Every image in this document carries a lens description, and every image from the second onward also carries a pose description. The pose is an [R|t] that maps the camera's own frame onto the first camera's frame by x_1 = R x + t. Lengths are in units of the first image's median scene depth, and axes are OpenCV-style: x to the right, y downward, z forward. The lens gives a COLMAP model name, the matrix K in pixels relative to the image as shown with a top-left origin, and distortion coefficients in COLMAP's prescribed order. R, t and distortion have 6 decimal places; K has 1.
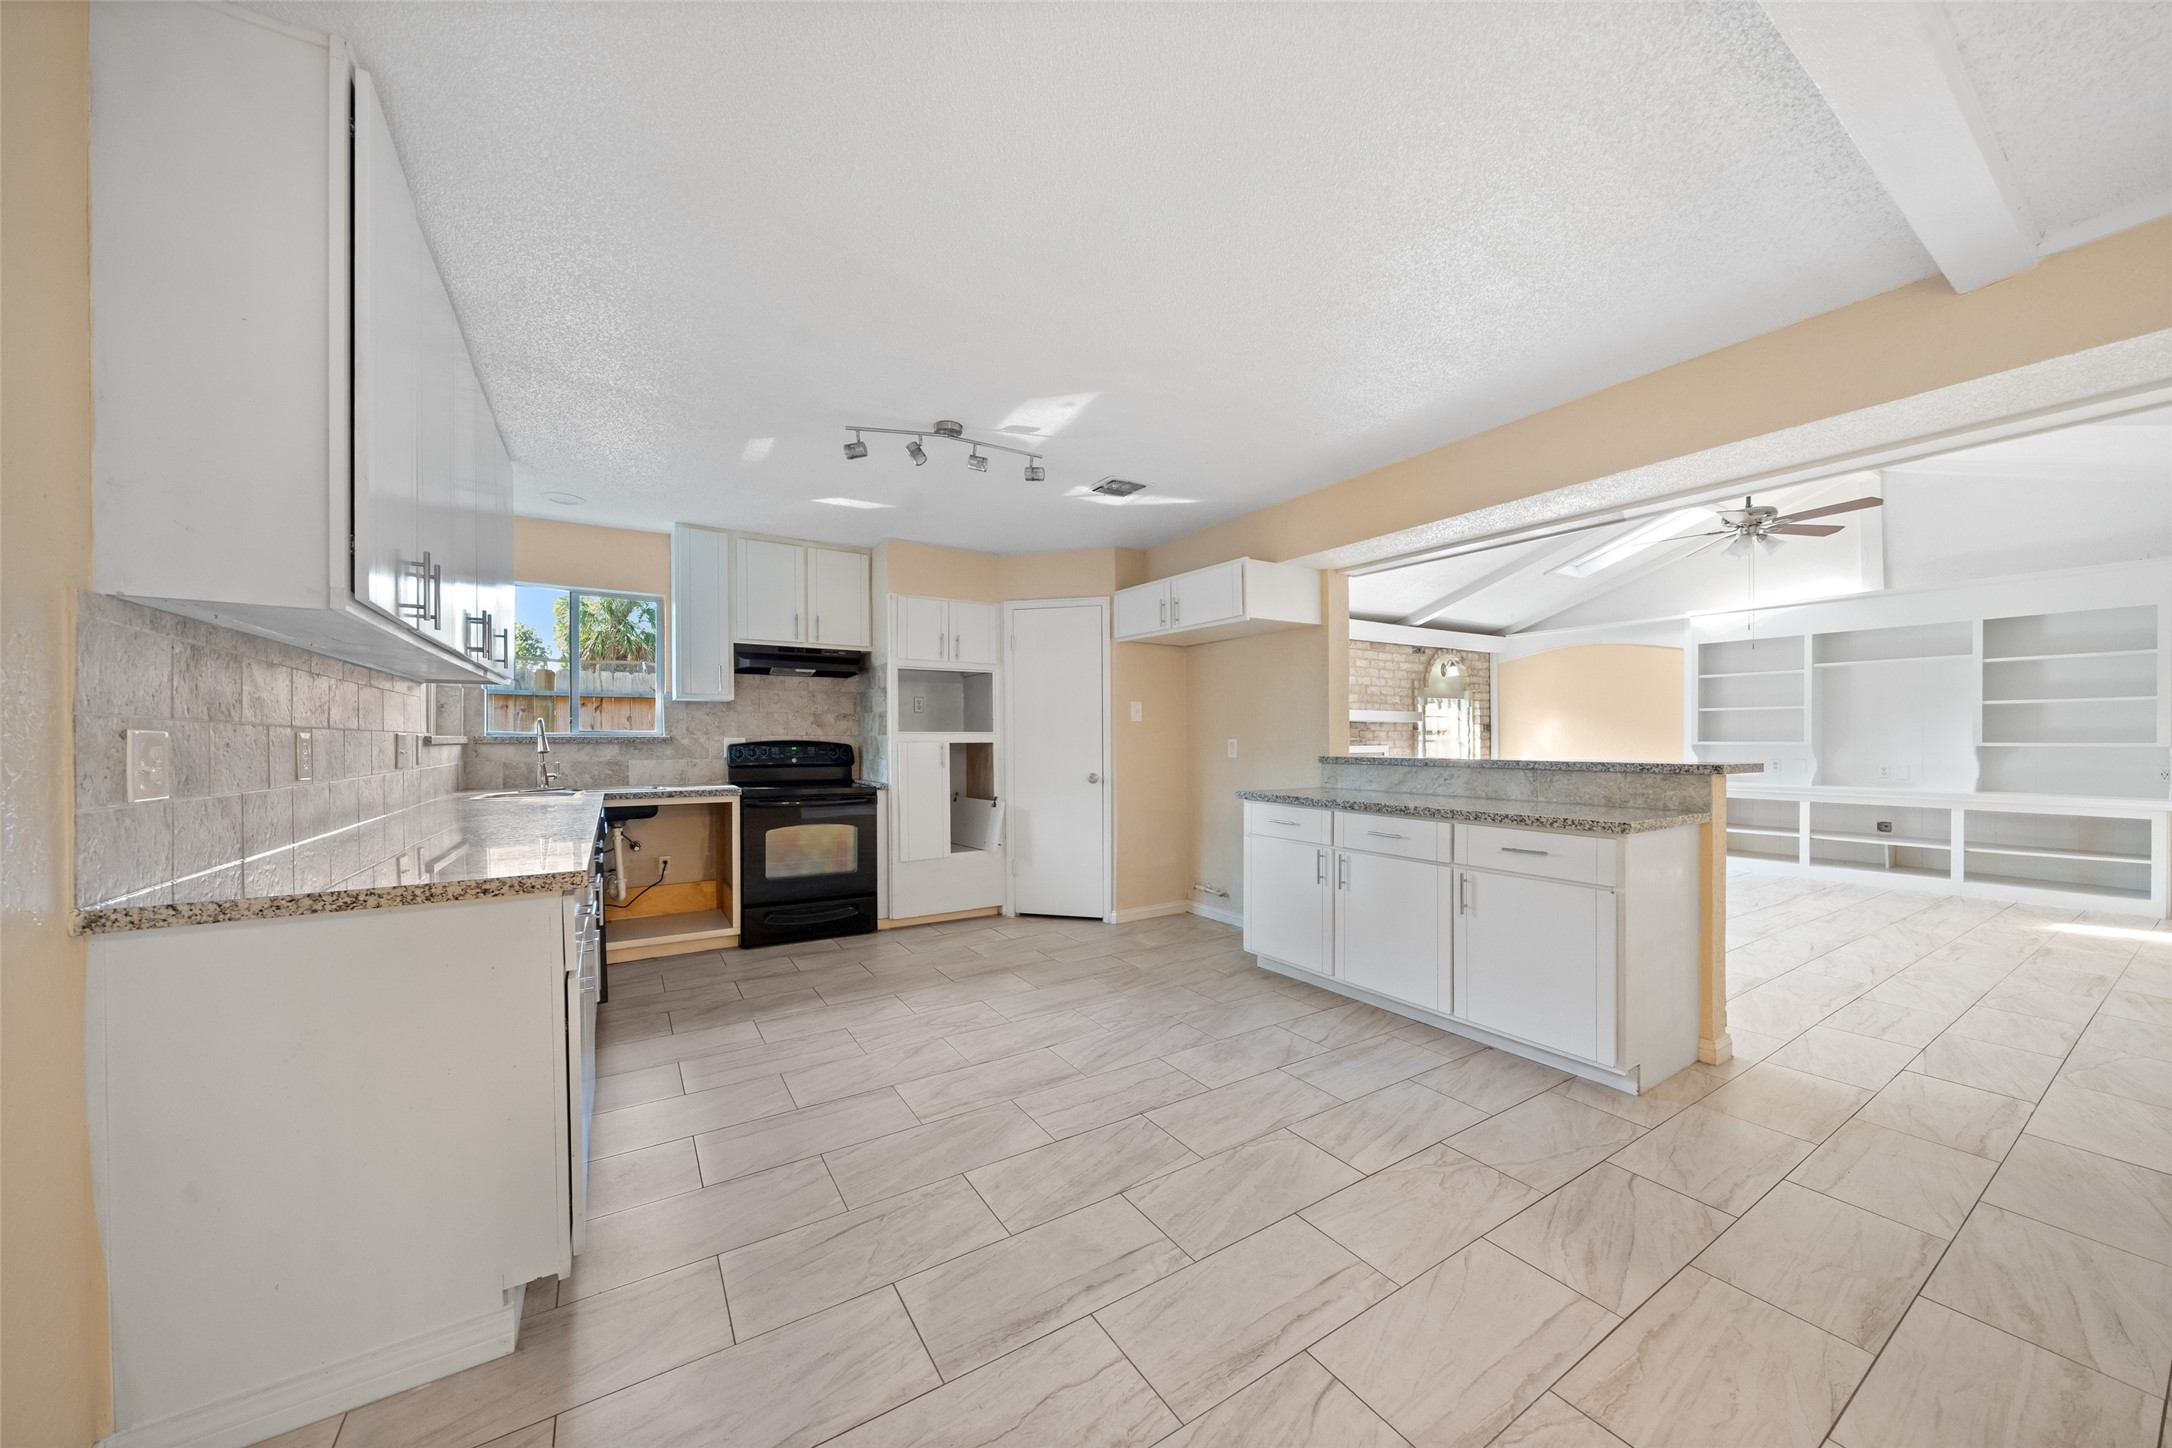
lens RADIAL K [[753.4, 0, 1091.7], [0, 753.4, 743.5], [0, 0, 1]] dist [-0.001826, -0.000174]
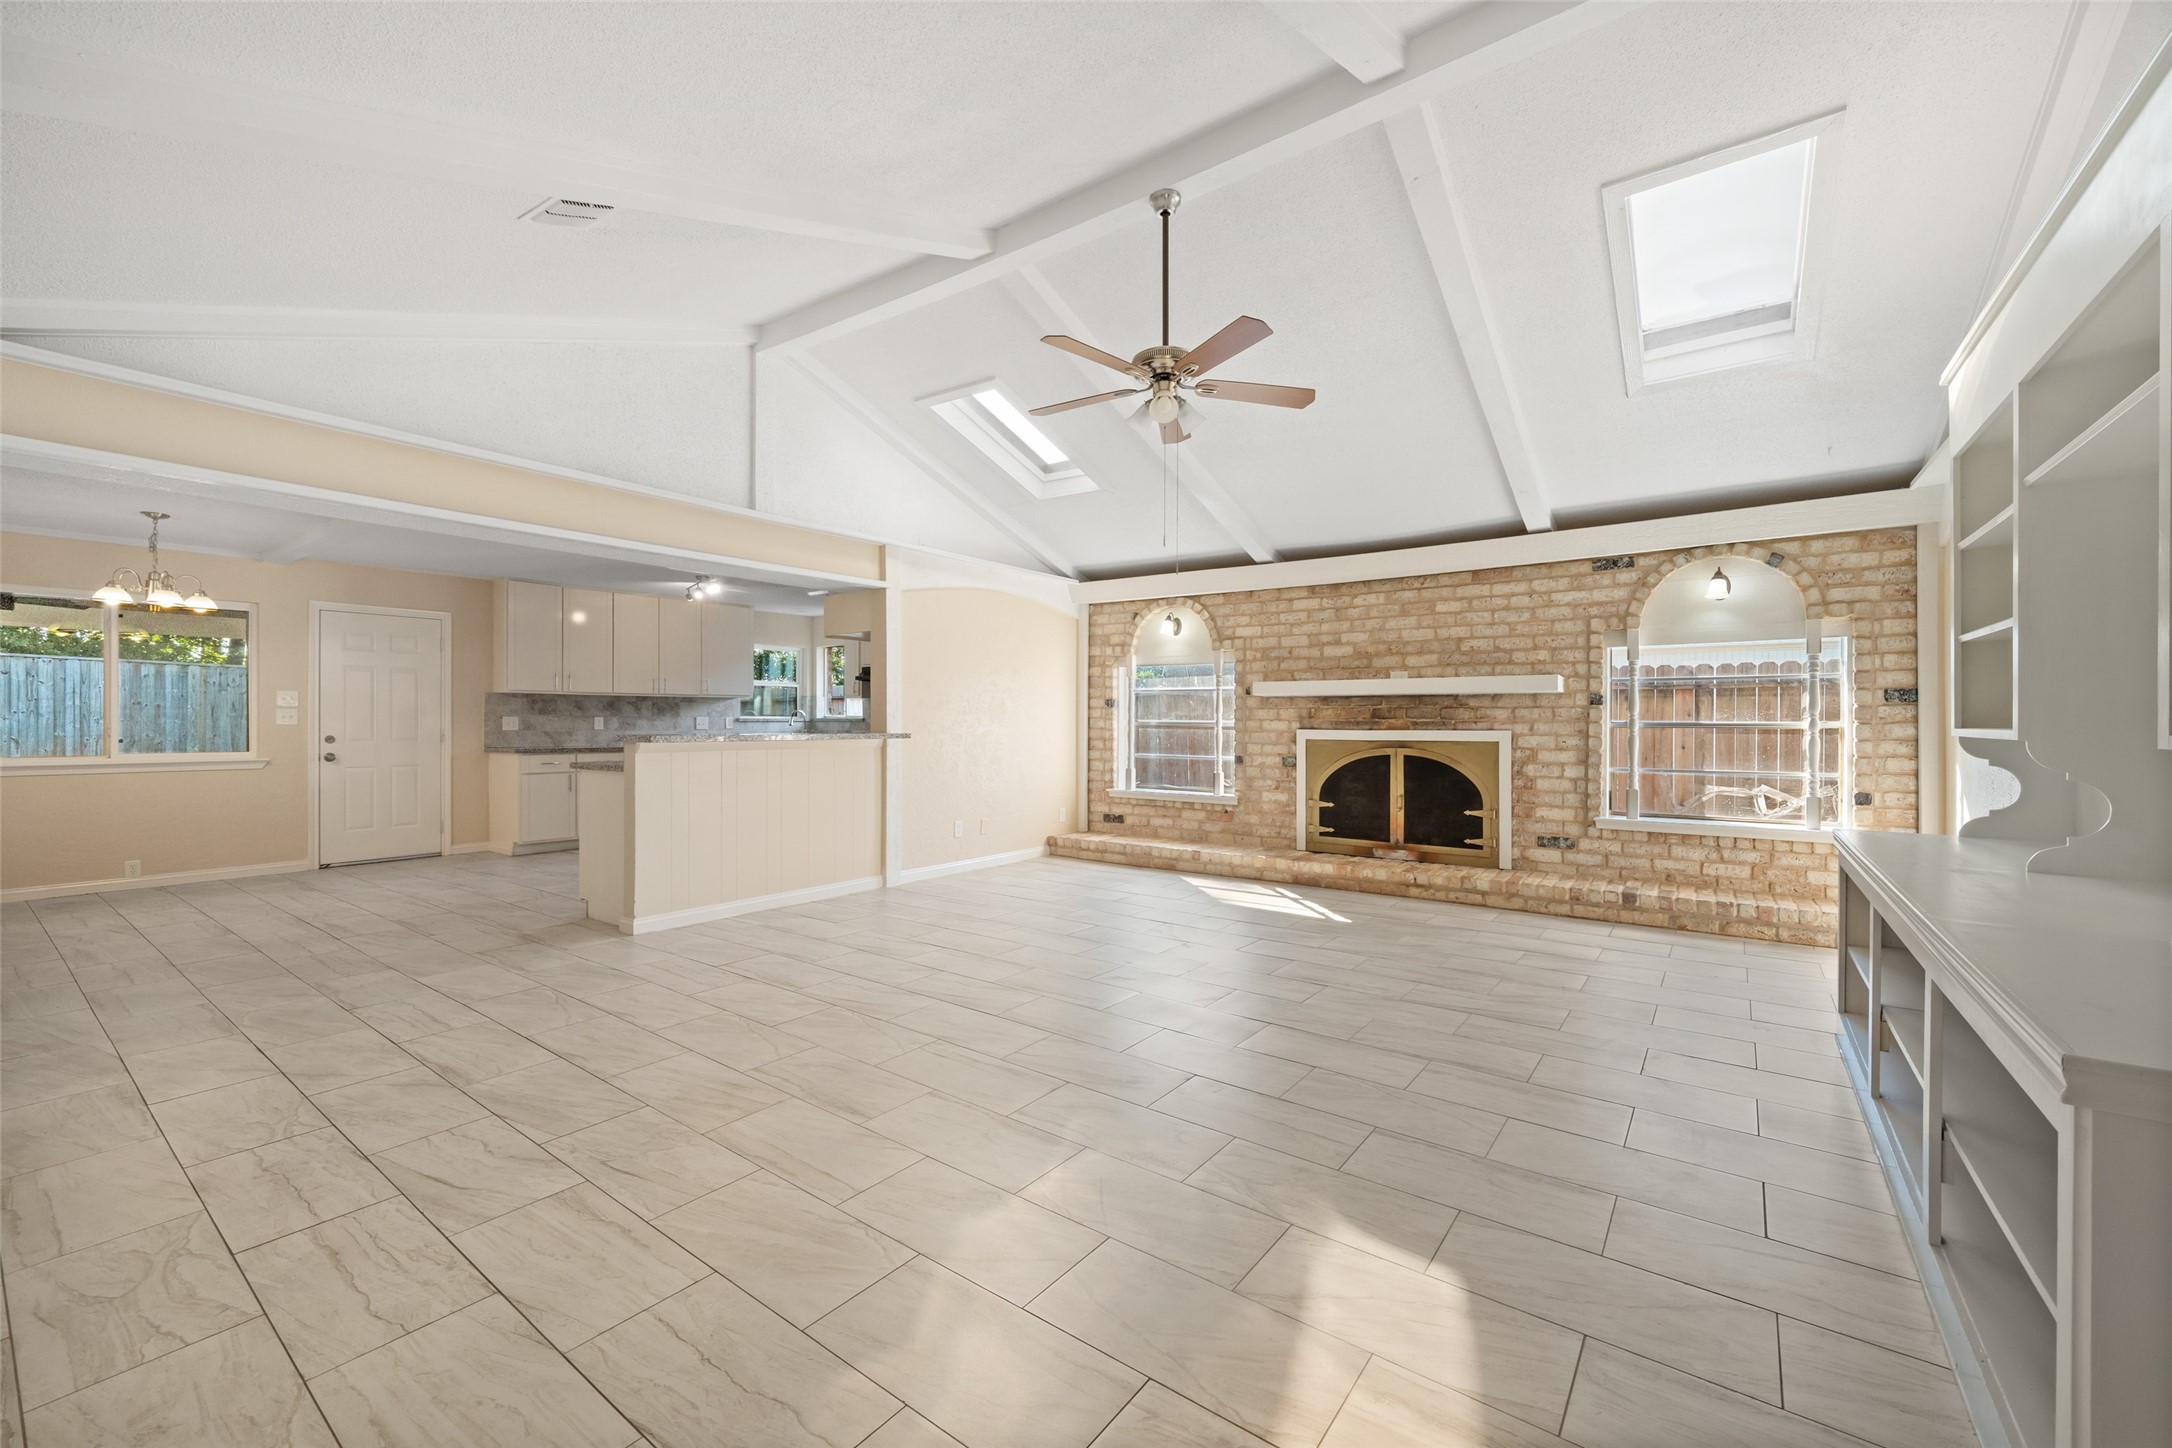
lens RADIAL K [[865.3, 0, 1091.6], [0, 865.3, 725.1], [0, 0, 1]] dist [-0.001571, 0.000116]
pose [[0.360616, 0.006206, -0.932694, 1.300830], [-0.007785, 0.999963, 0.003643, -0.002772], [0.932682, 0.005947, 0.360651, 0.581505]]
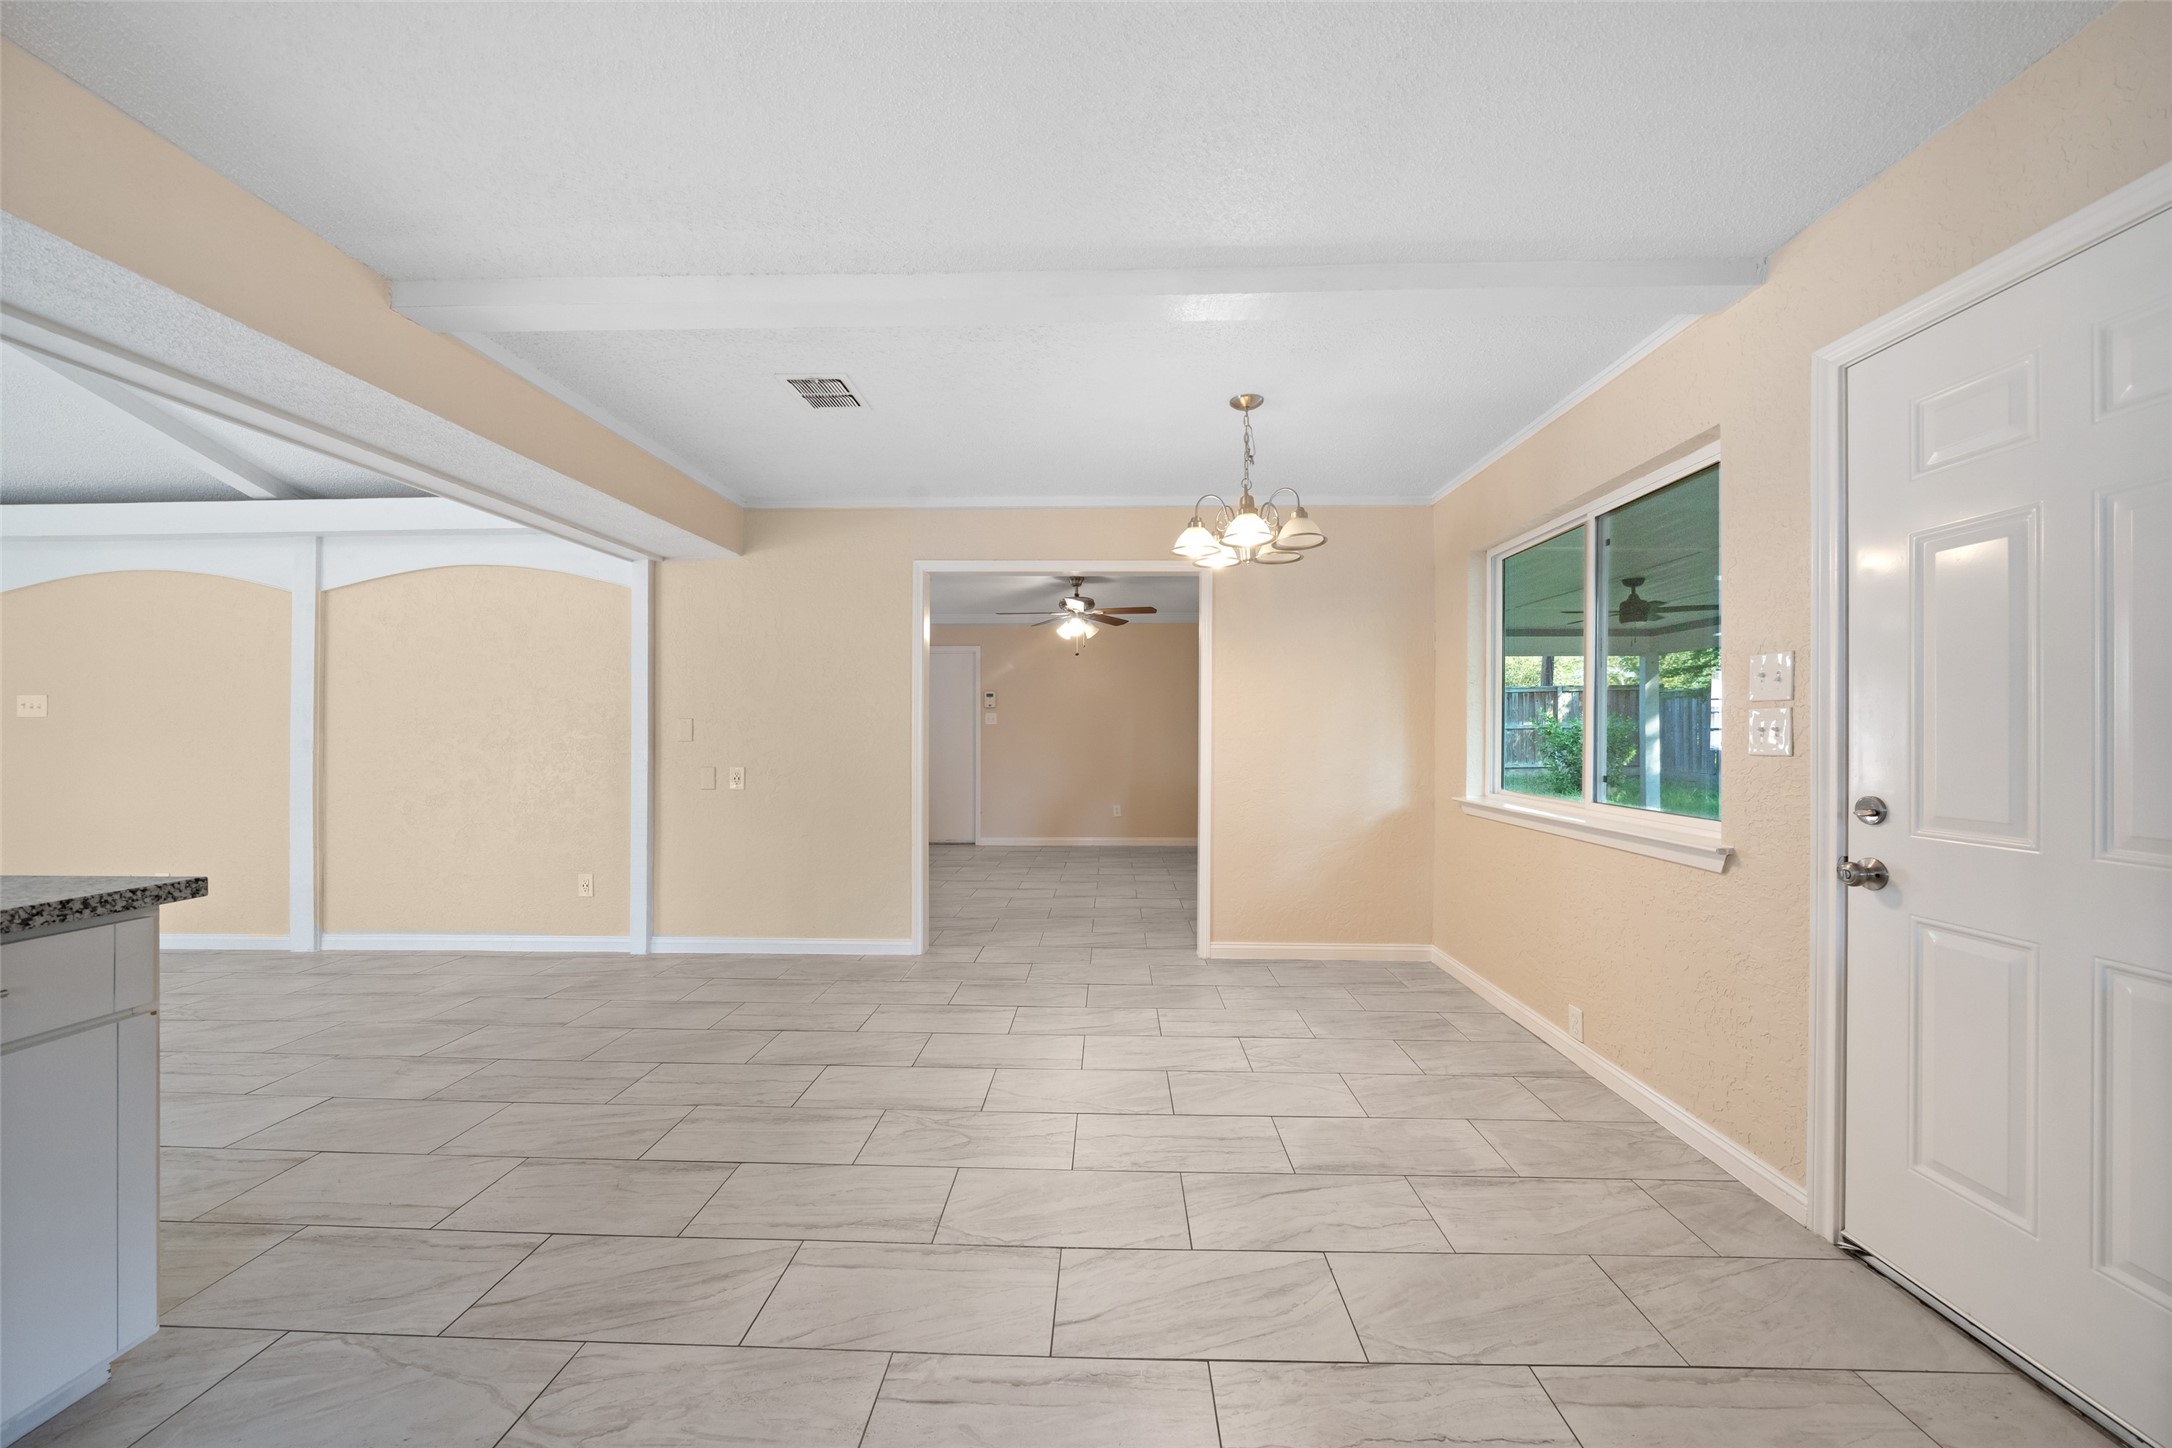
lens RADIAL K [[746.1, 0, 1090.4], [0, 746.1, 727.7], [0, 0, 1]] dist [-0.008066, 0.000053]
pose [[-0.828708, 0.004153, 0.559666, -0.076281], [0.003759, 0.999991, -0.001853, -0.003664], [-0.559669, 0.000568, -0.828716, 0.441487]]
